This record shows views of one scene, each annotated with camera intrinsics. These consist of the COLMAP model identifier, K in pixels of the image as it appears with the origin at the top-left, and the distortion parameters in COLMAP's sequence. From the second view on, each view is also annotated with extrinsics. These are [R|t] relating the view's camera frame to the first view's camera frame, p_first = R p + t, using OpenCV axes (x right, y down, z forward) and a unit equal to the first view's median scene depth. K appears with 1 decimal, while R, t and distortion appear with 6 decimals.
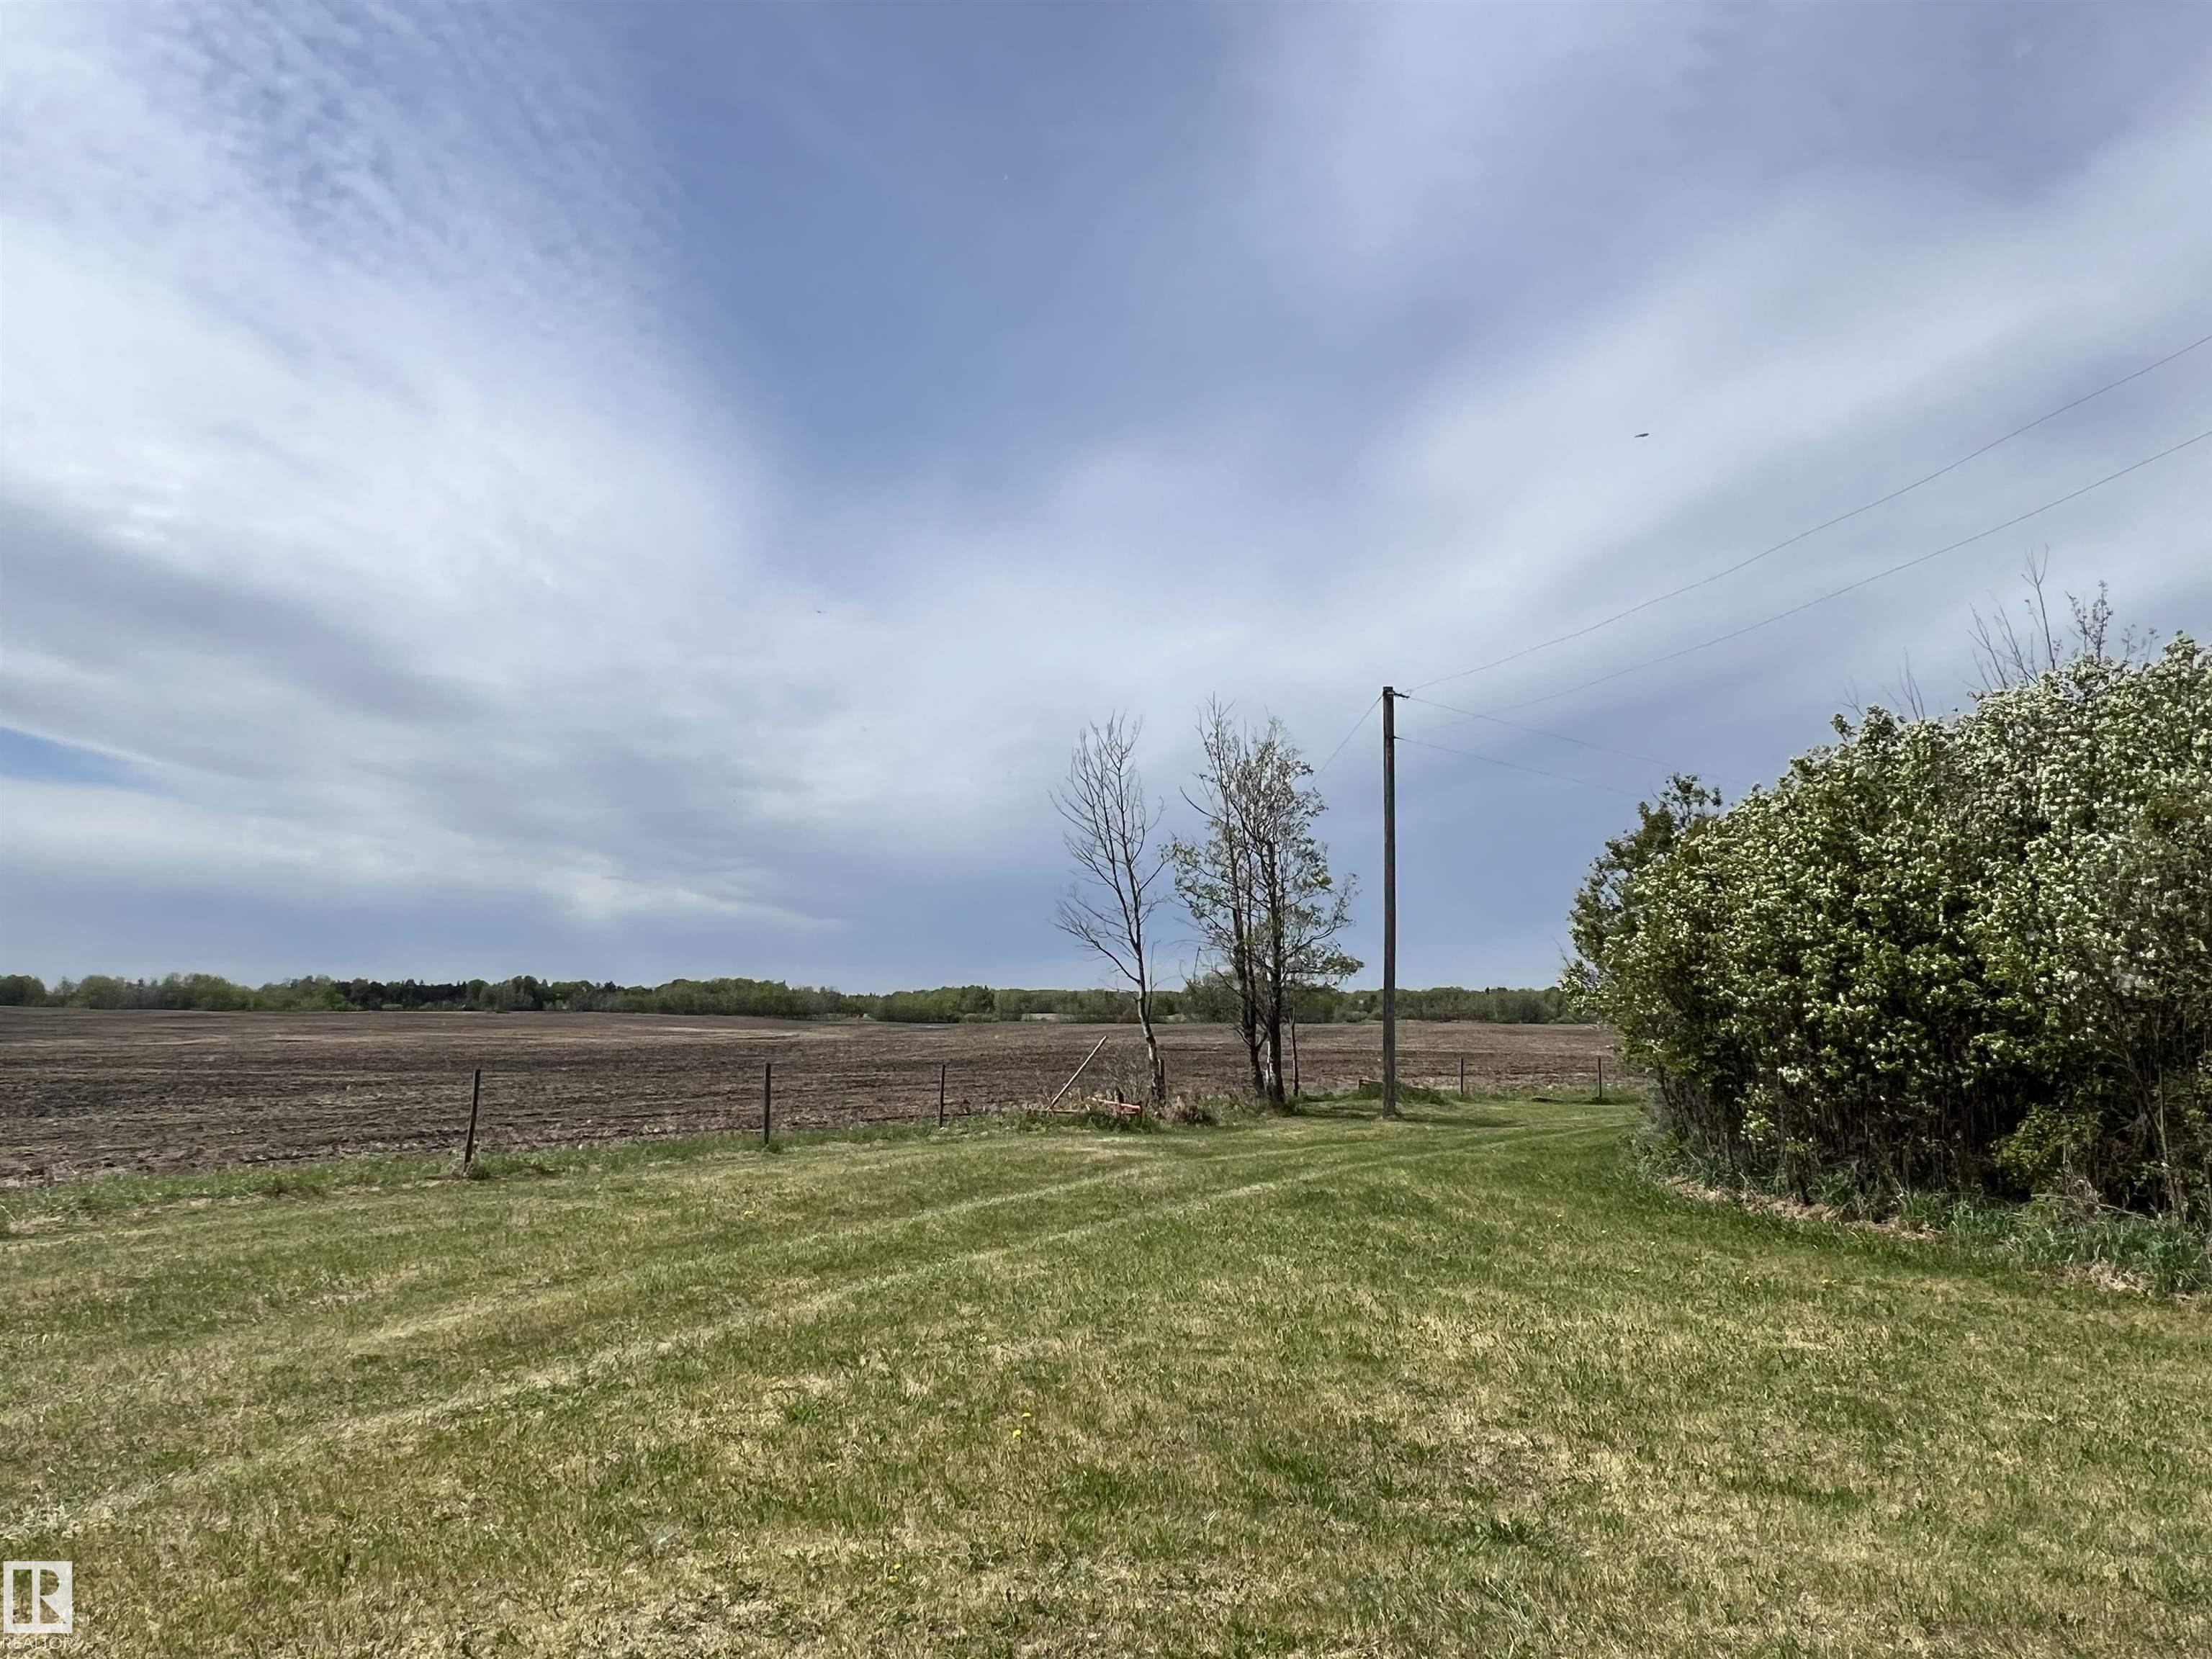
lens RADIAL K [[1614.0, 0, 1109.5], [0, 1614.0, 817.5], [0, 0, 1]] dist [0.071131, 0.005198]
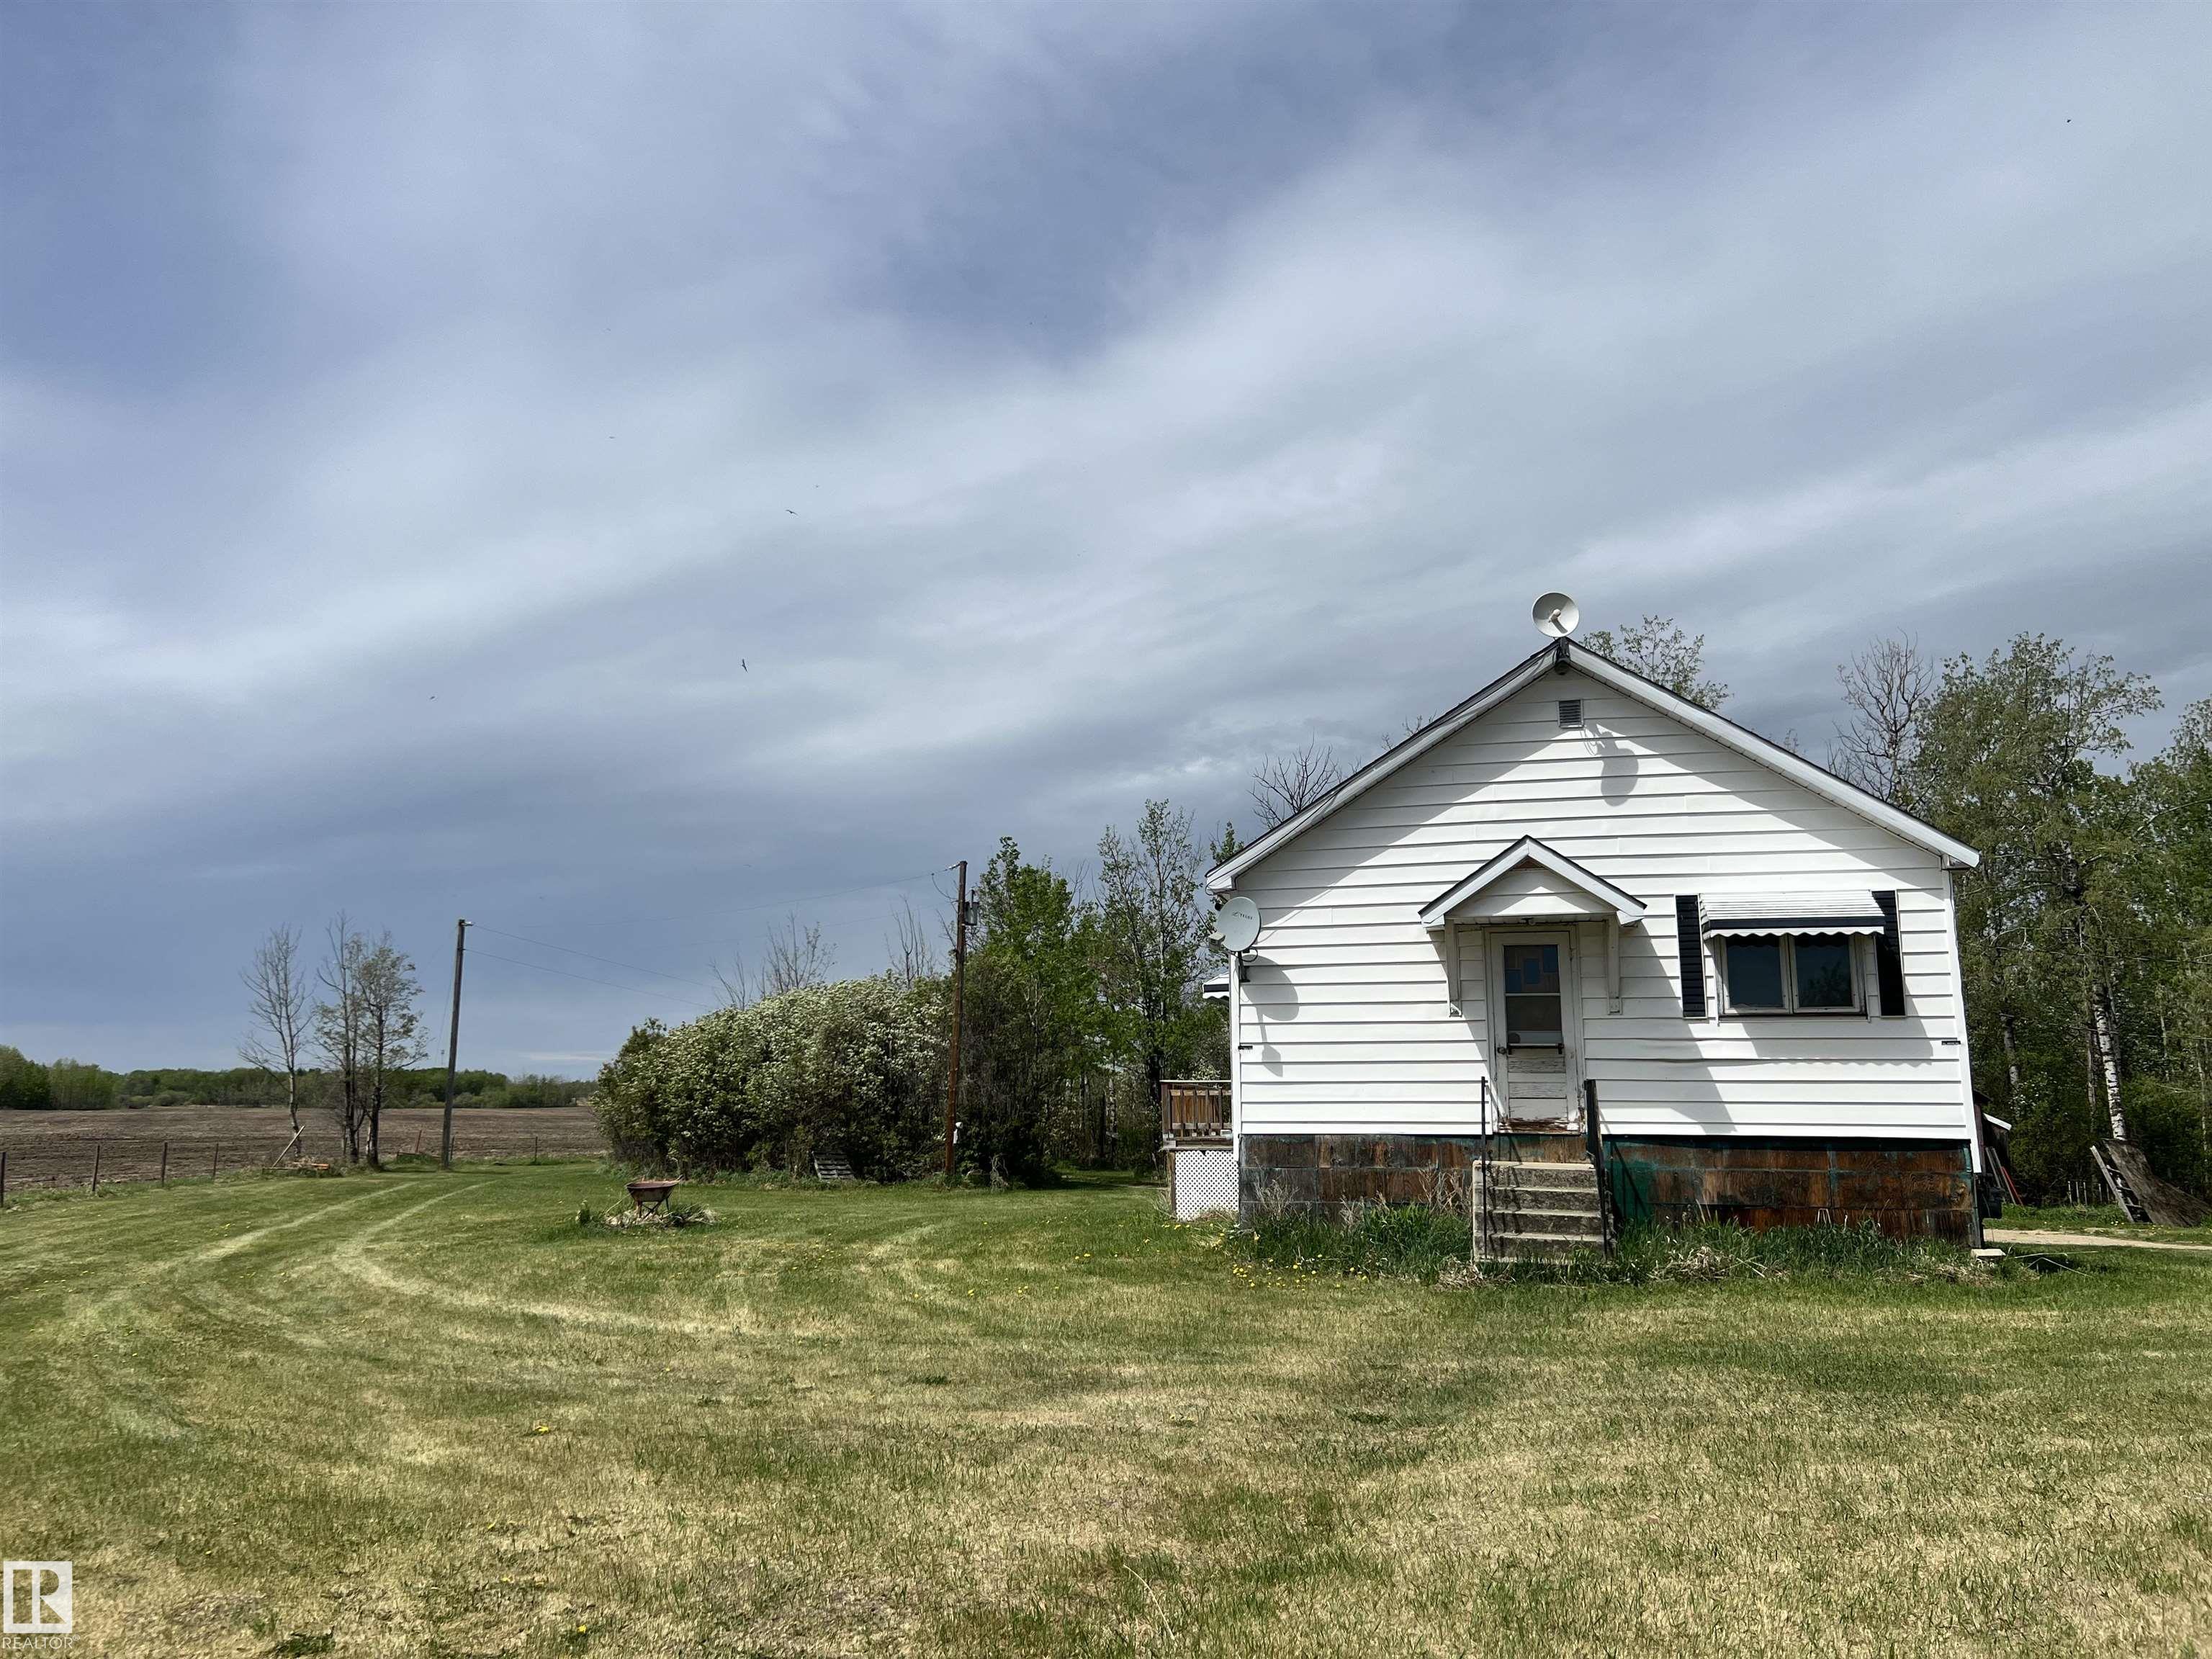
lens RADIAL K [[1666.2, 0, 1112.9], [0, 1666.2, 828.5], [0, 0, 1]] dist [0.034578, -0.005131]
pose [[0.770304, 0.102512, 0.629383, -0.884058], [-0.078693, 0.994731, -0.065707, -0.236783], [-0.632802, 0.001086, 0.774313, -1.699339]]
